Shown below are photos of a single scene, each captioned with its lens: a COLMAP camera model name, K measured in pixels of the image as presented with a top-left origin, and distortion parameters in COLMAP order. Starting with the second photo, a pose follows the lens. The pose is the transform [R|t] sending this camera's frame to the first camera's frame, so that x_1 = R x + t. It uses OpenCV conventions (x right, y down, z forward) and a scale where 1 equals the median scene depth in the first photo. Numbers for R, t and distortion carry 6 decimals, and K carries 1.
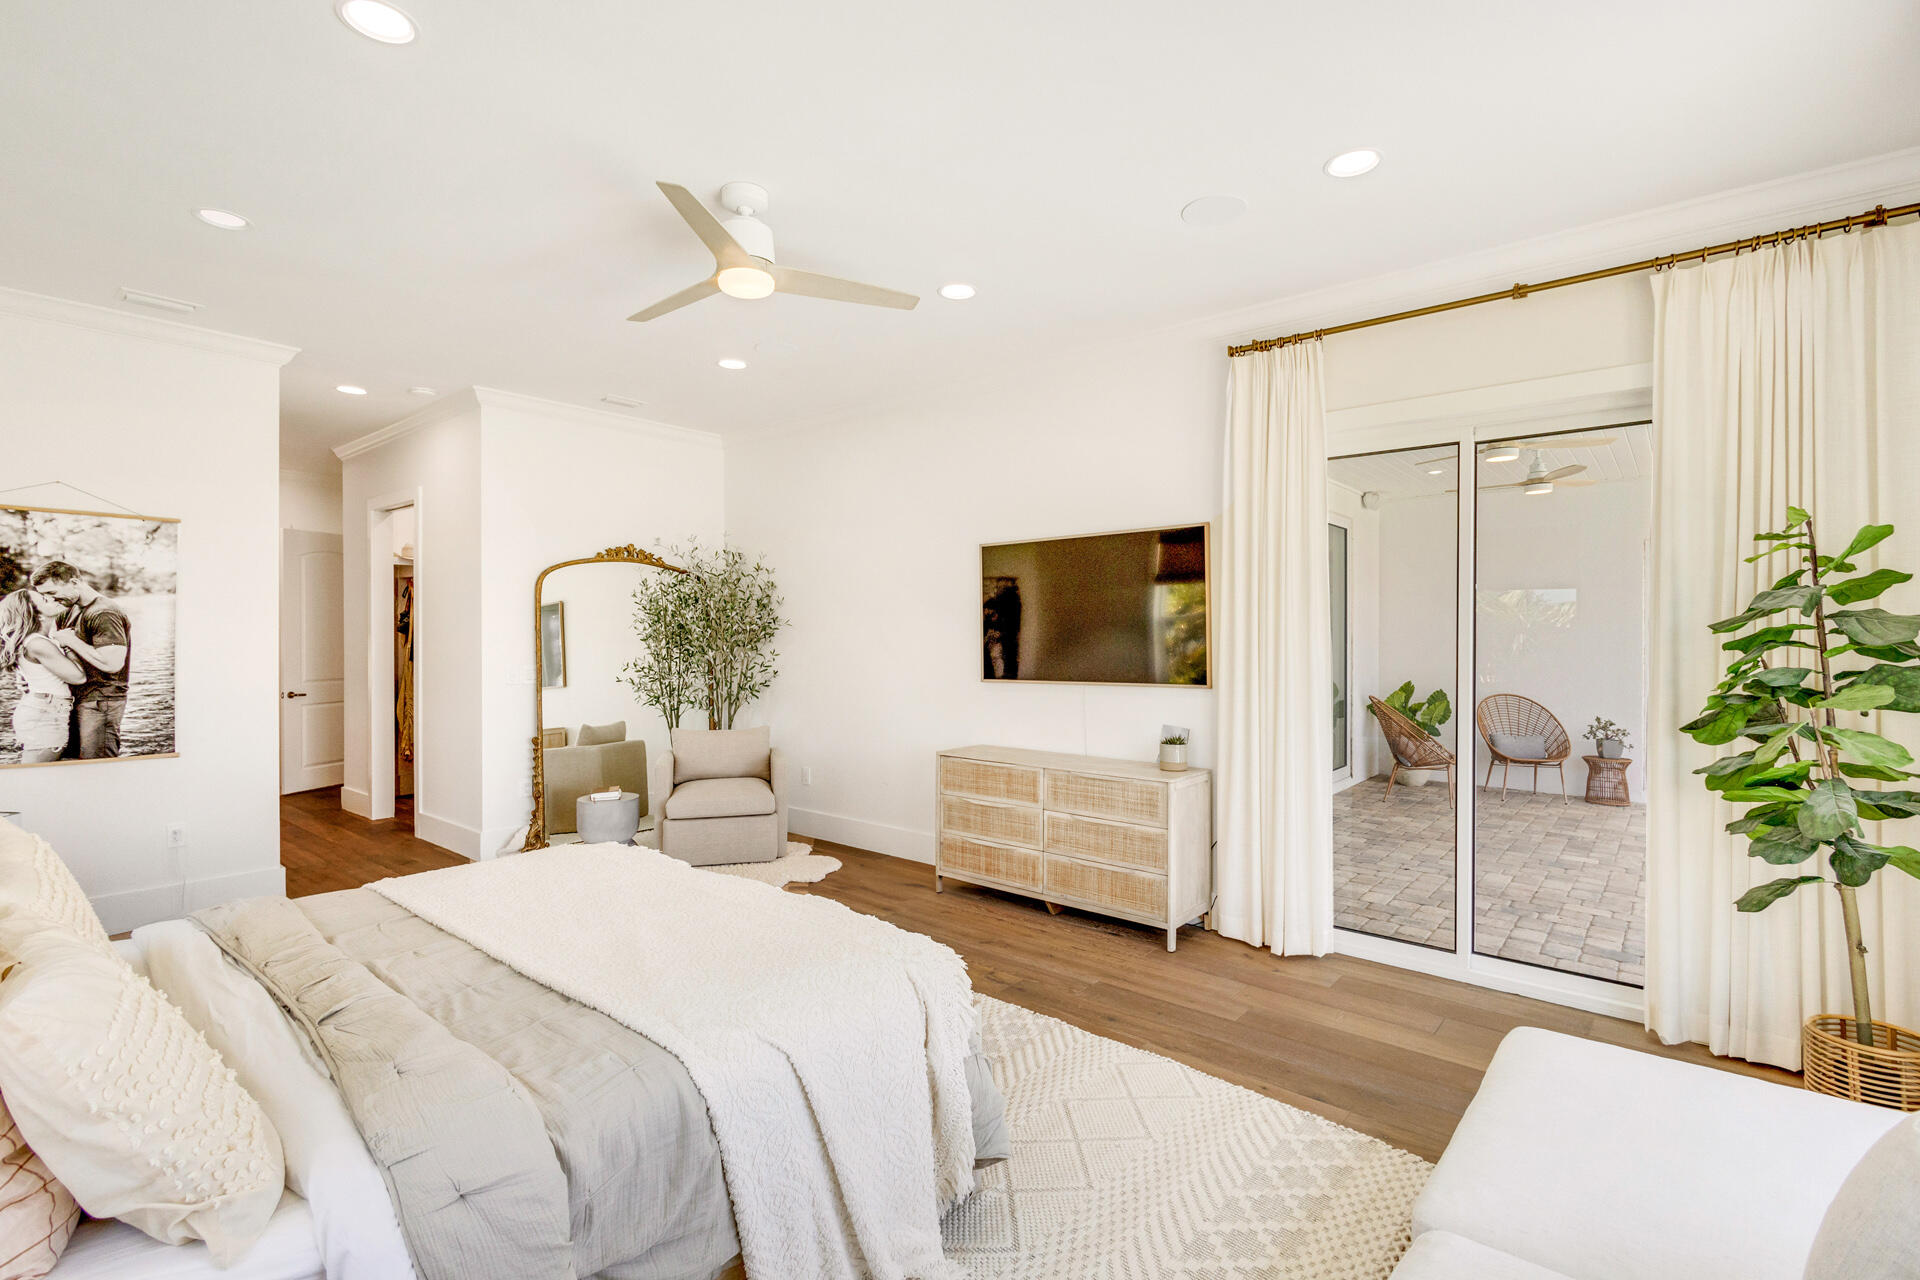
lens RADIAL K [[884.0, 0, 969.6], [0, 884.0, 641.5], [0, 0, 1]] dist [-0.000127, -0.000968]
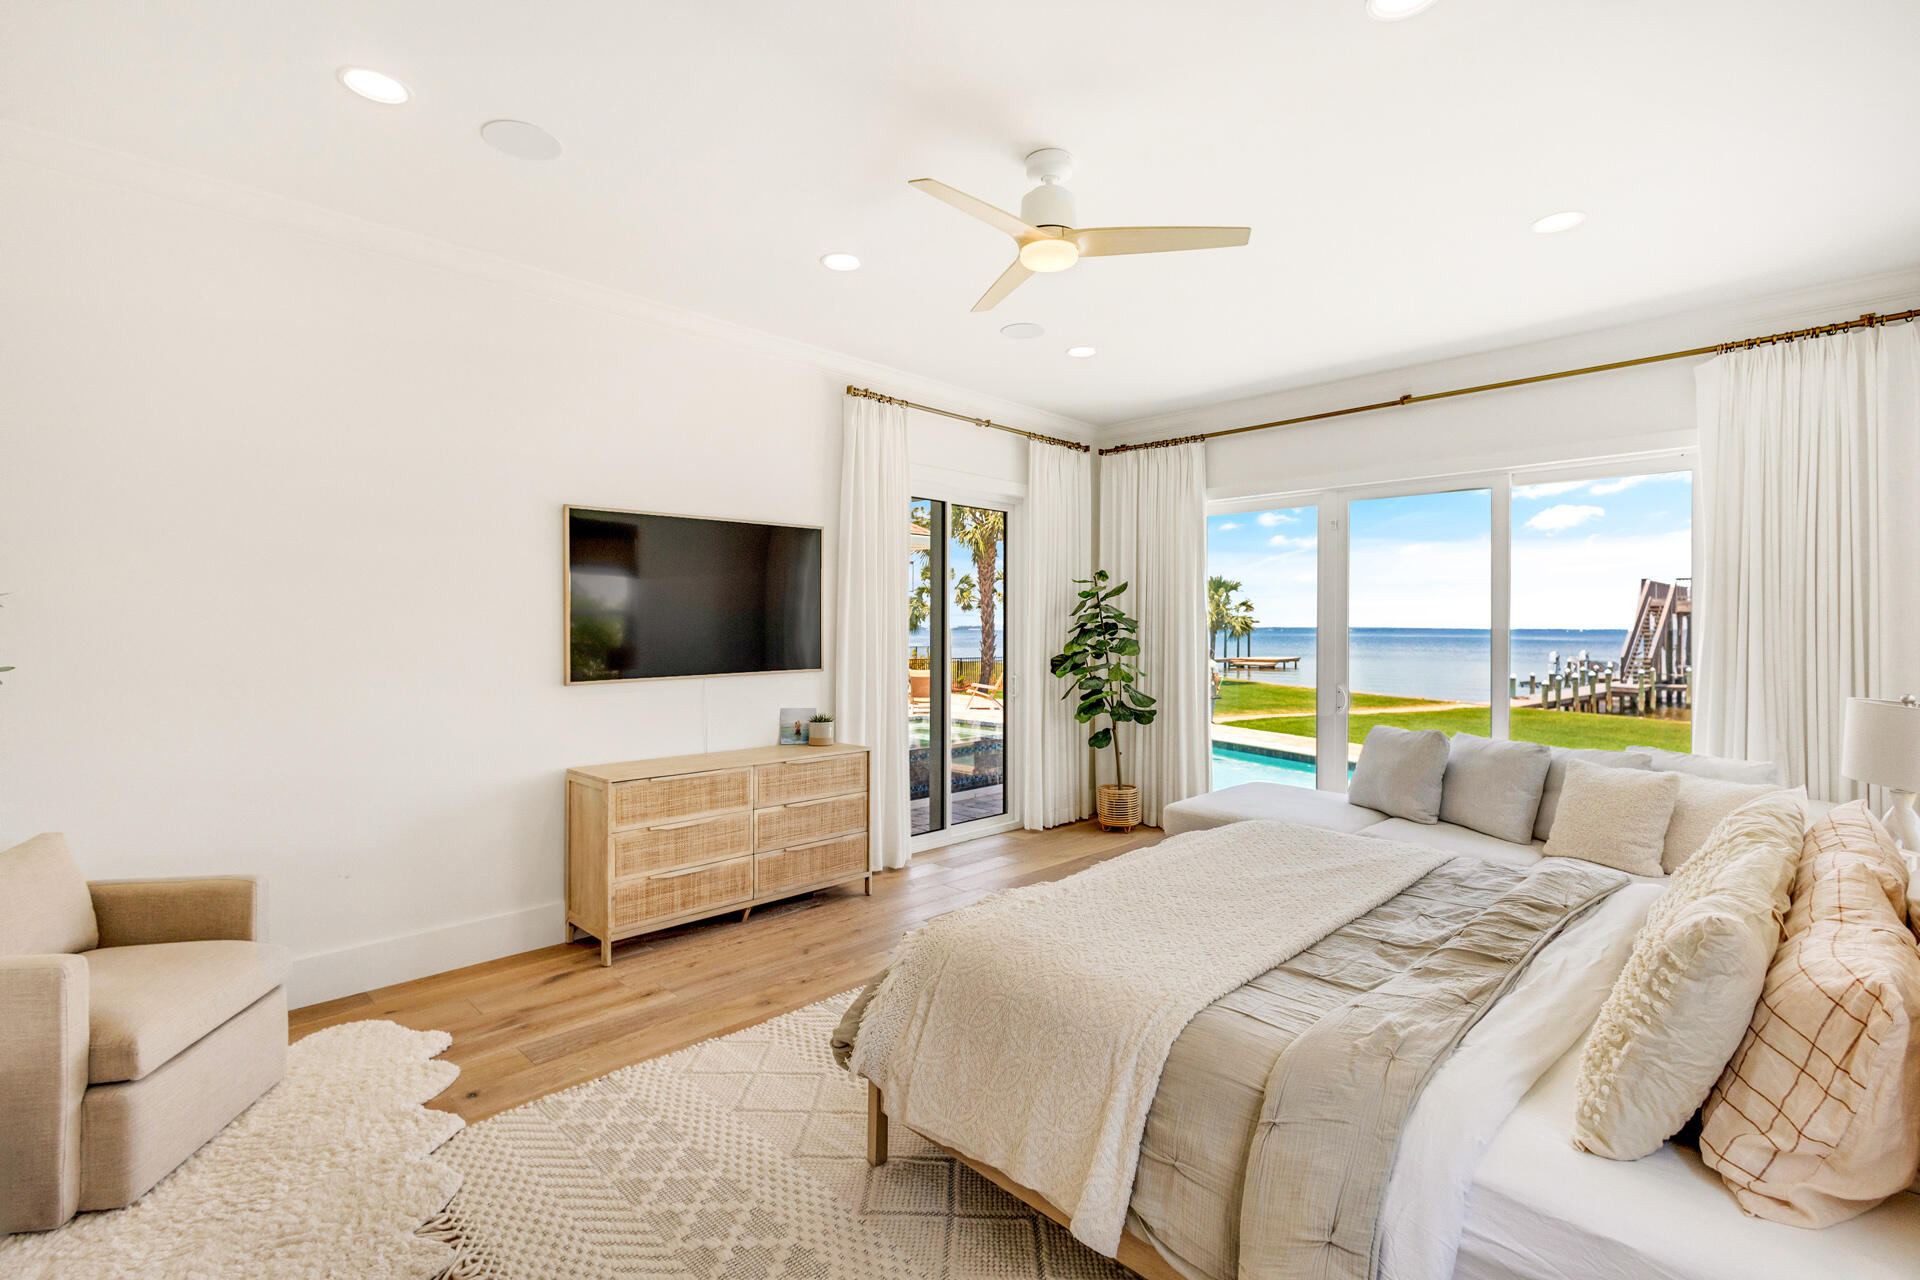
lens RADIAL K [[884.0, 0, 963.6], [0, 884.0, 631.6], [0, 0, 1]] dist [-0.000127, -0.000968]
pose [[0.079267, -0.007640, 0.996824, -0.823799], [0.005707, 0.999958, 0.007210, -0.005000], [-0.996837, 0.005118, 0.079307, 0.690760]]
